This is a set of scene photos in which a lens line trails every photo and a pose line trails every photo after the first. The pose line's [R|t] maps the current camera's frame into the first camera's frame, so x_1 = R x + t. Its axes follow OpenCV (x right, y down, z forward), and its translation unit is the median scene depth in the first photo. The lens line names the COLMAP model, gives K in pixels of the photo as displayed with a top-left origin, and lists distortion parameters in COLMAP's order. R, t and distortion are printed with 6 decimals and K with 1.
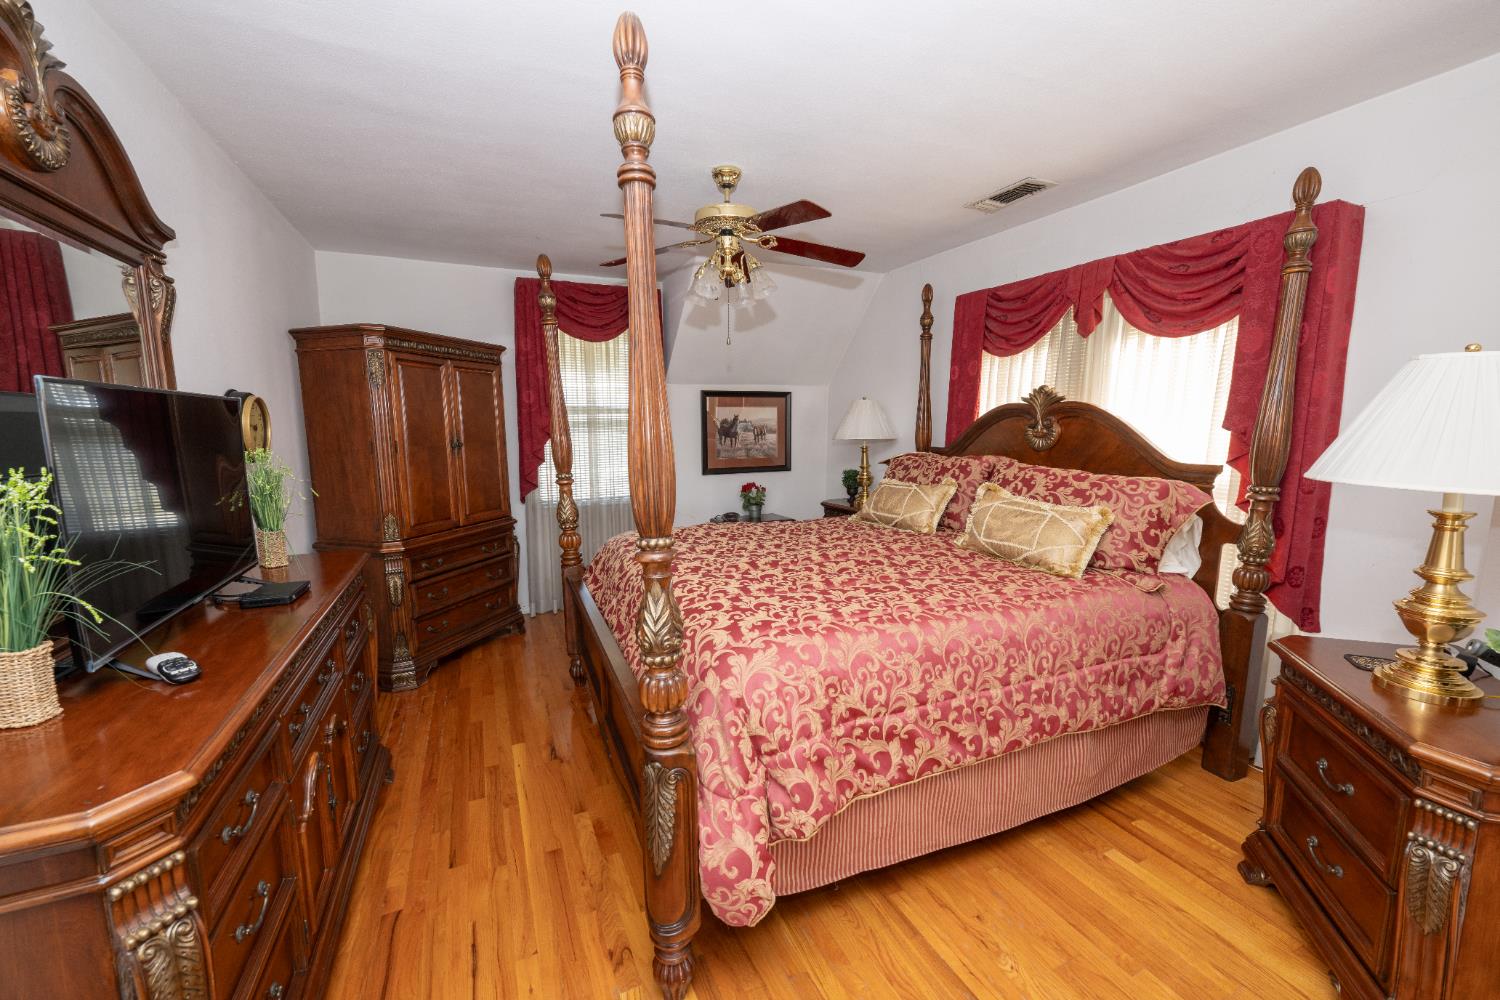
lens RADIAL K [[596.0, 0, 746.1], [0, 596.0, 499.8], [0, 0, 1]] dist [-0.000396, -0.000094]
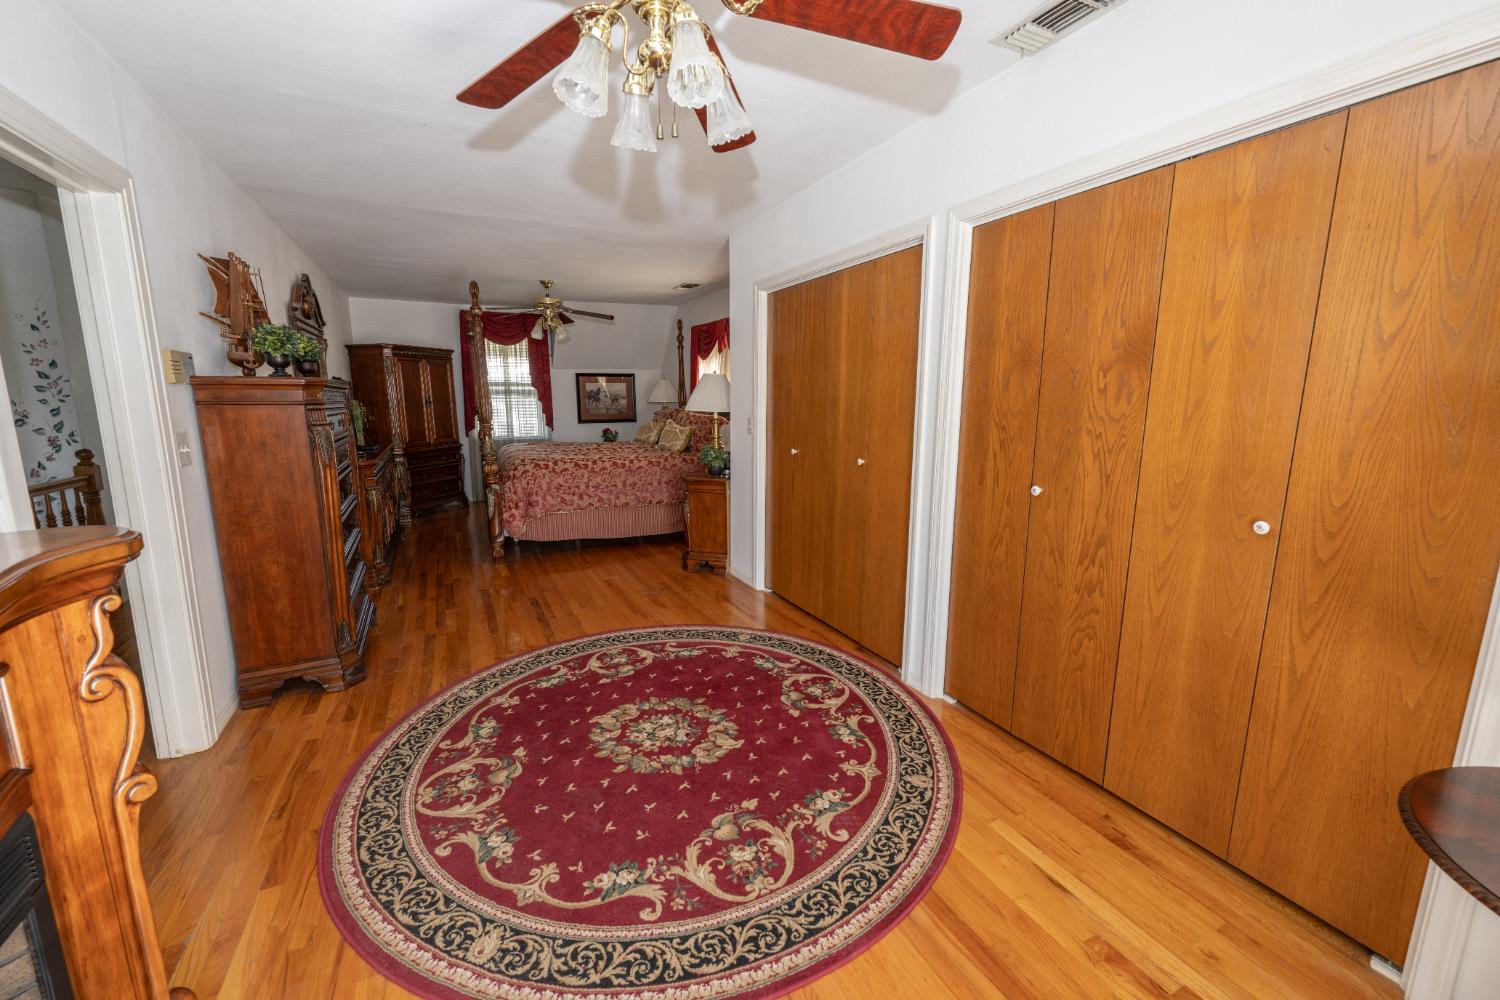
lens RADIAL K [[596.0, 0, 746.1], [0, 596.0, 499.8], [0, 0, 1]] dist [-0.000396, -0.000094]
pose [[0.999329, 0.001424, 0.036592, 0.416852], [-0.003153, 0.998879, 0.047223, 0.113744], [-0.036484, -0.047307, 0.998214, -0.863407]]
